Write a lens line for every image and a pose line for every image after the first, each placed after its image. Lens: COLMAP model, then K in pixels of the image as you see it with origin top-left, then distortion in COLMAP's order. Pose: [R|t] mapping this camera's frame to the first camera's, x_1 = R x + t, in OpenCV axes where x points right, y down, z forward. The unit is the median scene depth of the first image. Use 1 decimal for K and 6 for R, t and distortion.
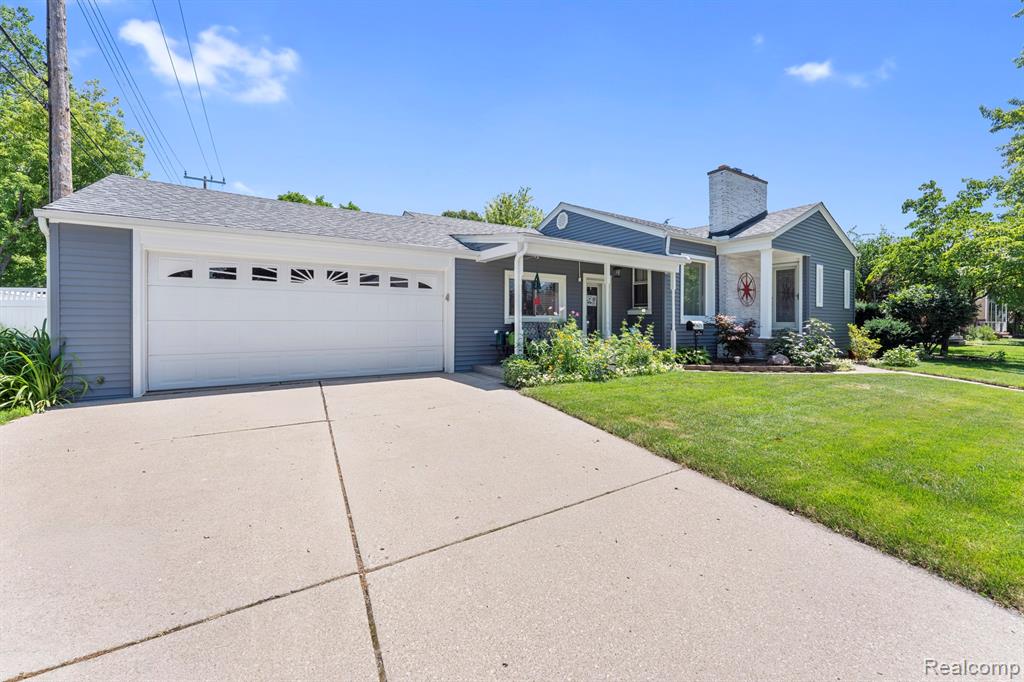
lens RADIAL K [[426.3, 0, 509.6], [0, 426.3, 327.0], [0, 0, 1]] dist [0.001939, 0.000017]
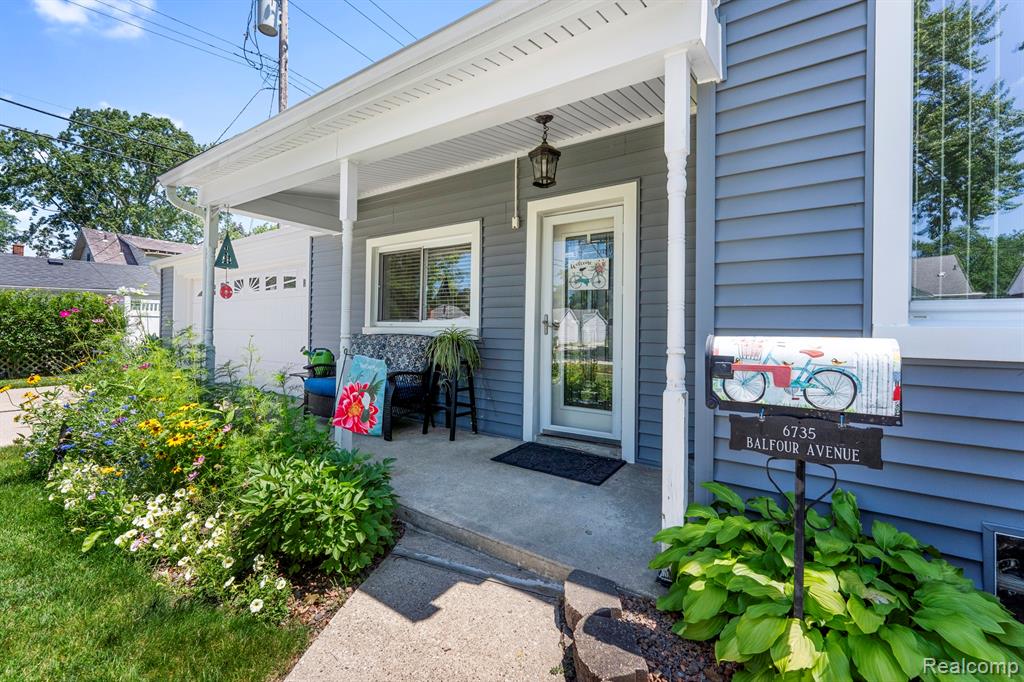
lens RADIAL K [[426.3, 0, 509.6], [0, 426.3, 327.0], [0, 0, 1]] dist [0.001939, 0.000017]
pose [[0.384919, -0.006486, -0.922927, 0.660305], [-0.021085, 0.999653, -0.015819, -0.017014], [0.922709, 0.025549, 0.384649, 1.108423]]
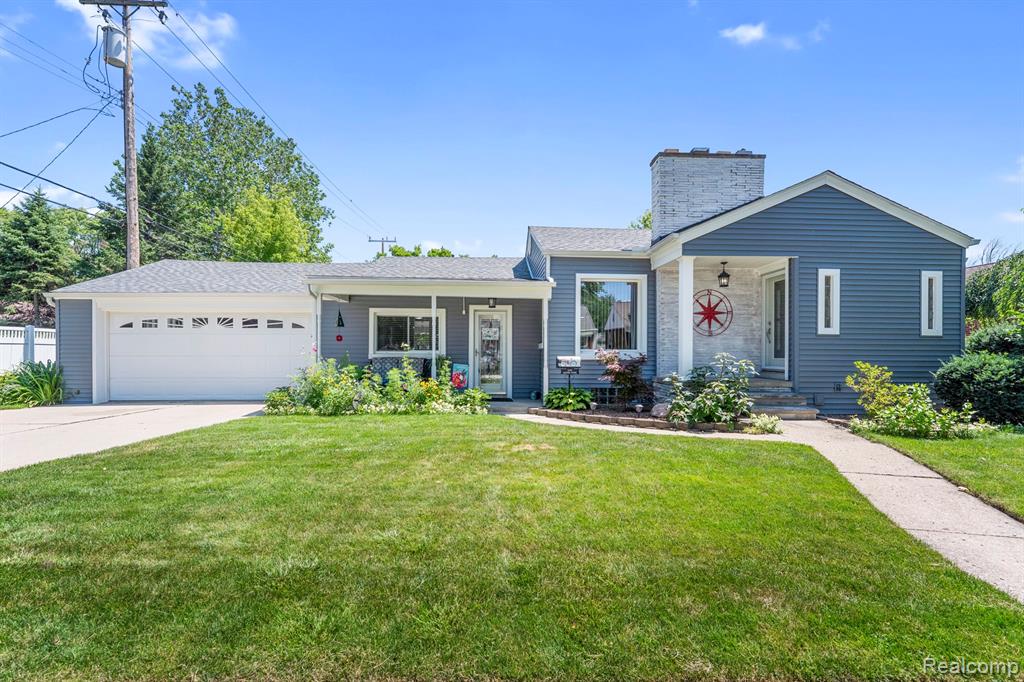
lens RADIAL K [[438.9, 0, 513.5], [0, 438.9, 361.8], [0, 0, 1]] dist [-0.001173, -0.000070]
pose [[0.860372, 0.008336, -0.509598, 0.981513], [-0.006823, 0.999965, 0.004837, -0.008748], [0.509620, -0.000685, 0.860399, 0.284253]]
